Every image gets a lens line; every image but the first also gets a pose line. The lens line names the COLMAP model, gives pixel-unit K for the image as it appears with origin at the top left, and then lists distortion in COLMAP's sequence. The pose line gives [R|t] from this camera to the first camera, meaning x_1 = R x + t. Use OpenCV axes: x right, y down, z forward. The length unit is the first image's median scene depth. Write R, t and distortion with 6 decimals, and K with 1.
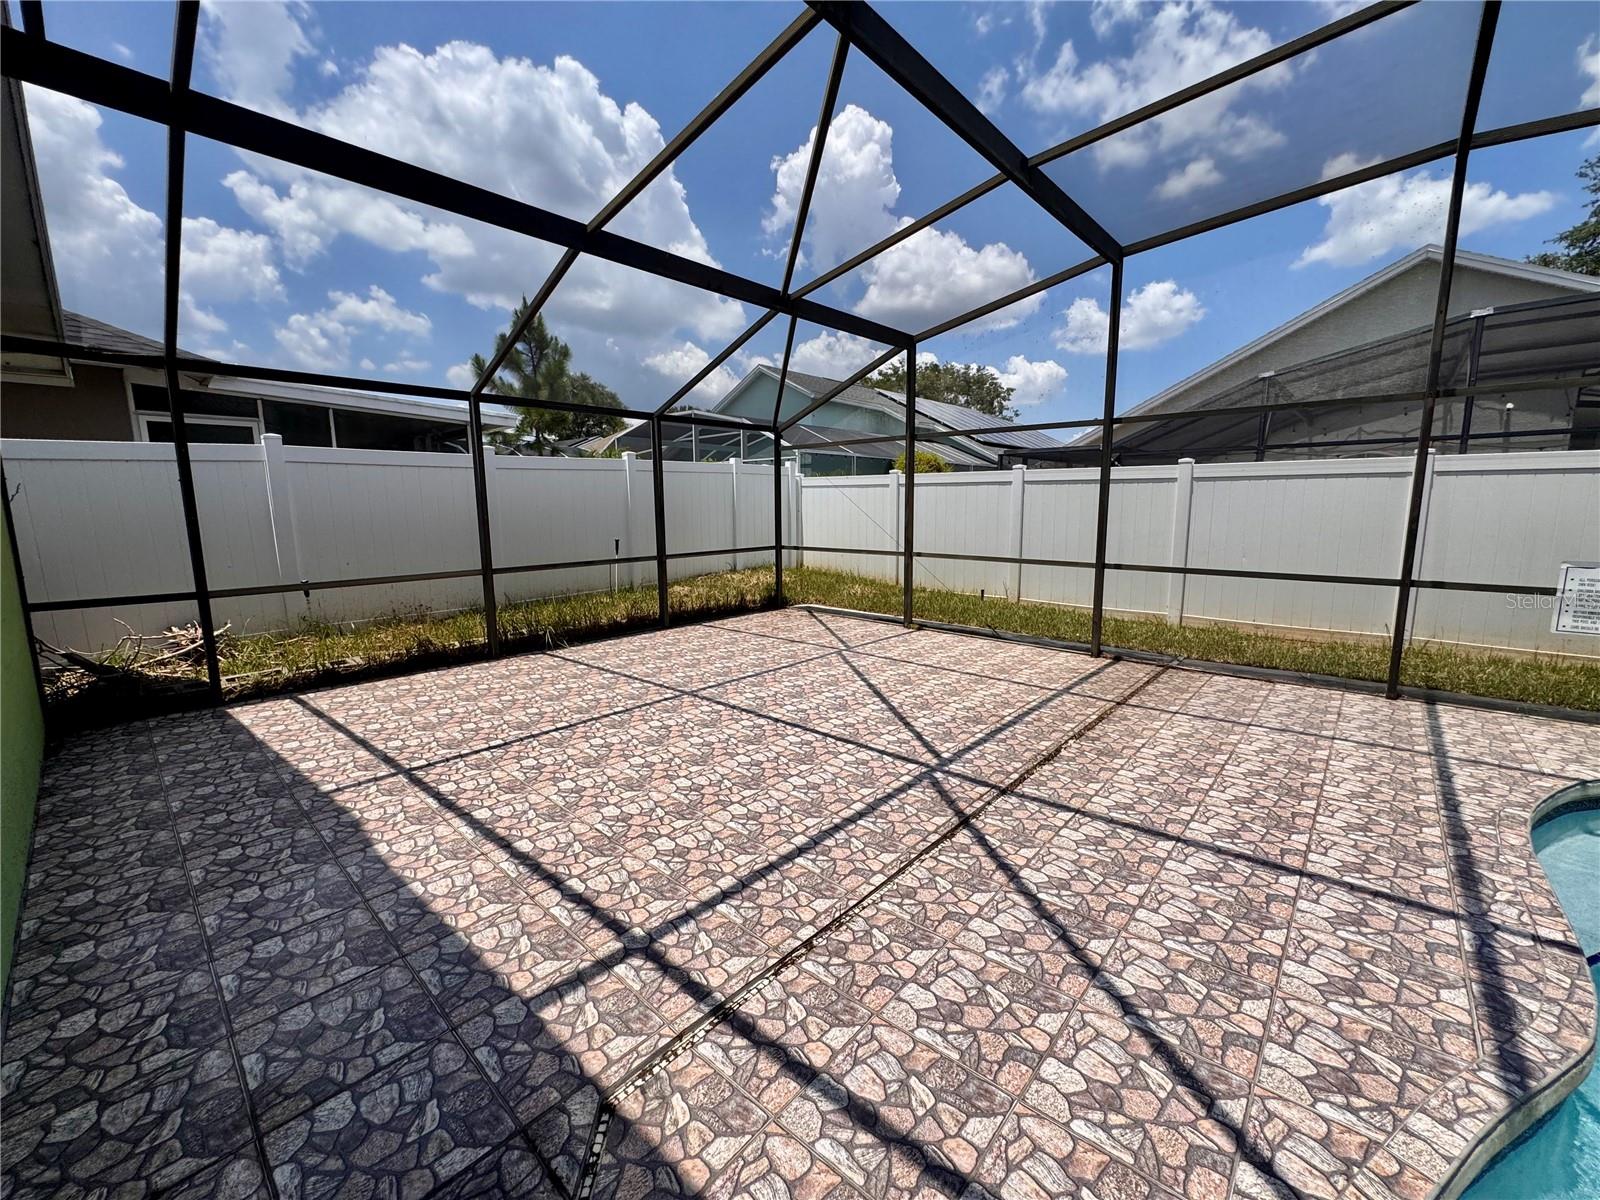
lens RADIAL K [[639.1, 0, 801.7], [0, 639.1, 596.0], [0, 0, 1]] dist [-0.004508, 0.000528]
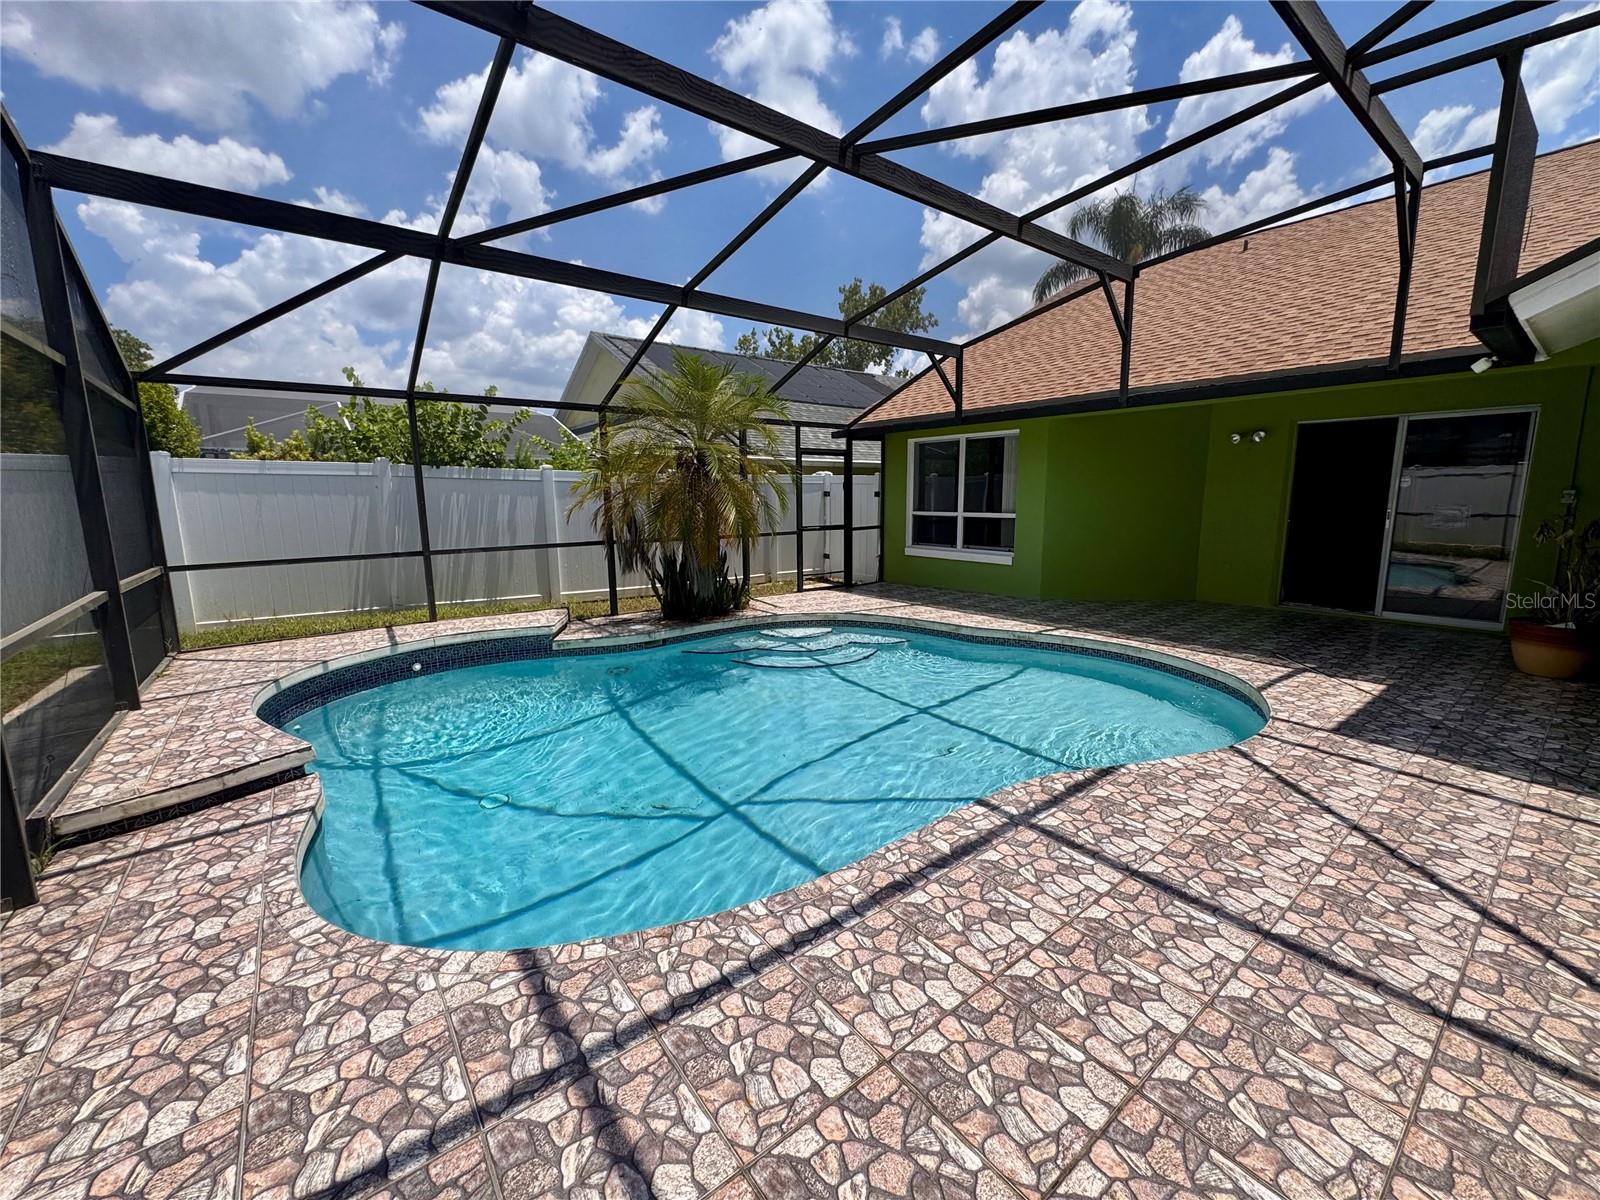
lens RADIAL K [[639.1, 0, 801.7], [0, 639.1, 596.0], [0, 0, 1]] dist [-0.004508, 0.000528]
pose [[-0.984679, -0.011873, 0.173972, 1.234370], [0.040845, 0.954220, 0.296304, -0.297994], [-0.169526, 0.298871, -0.939115, 2.063563]]
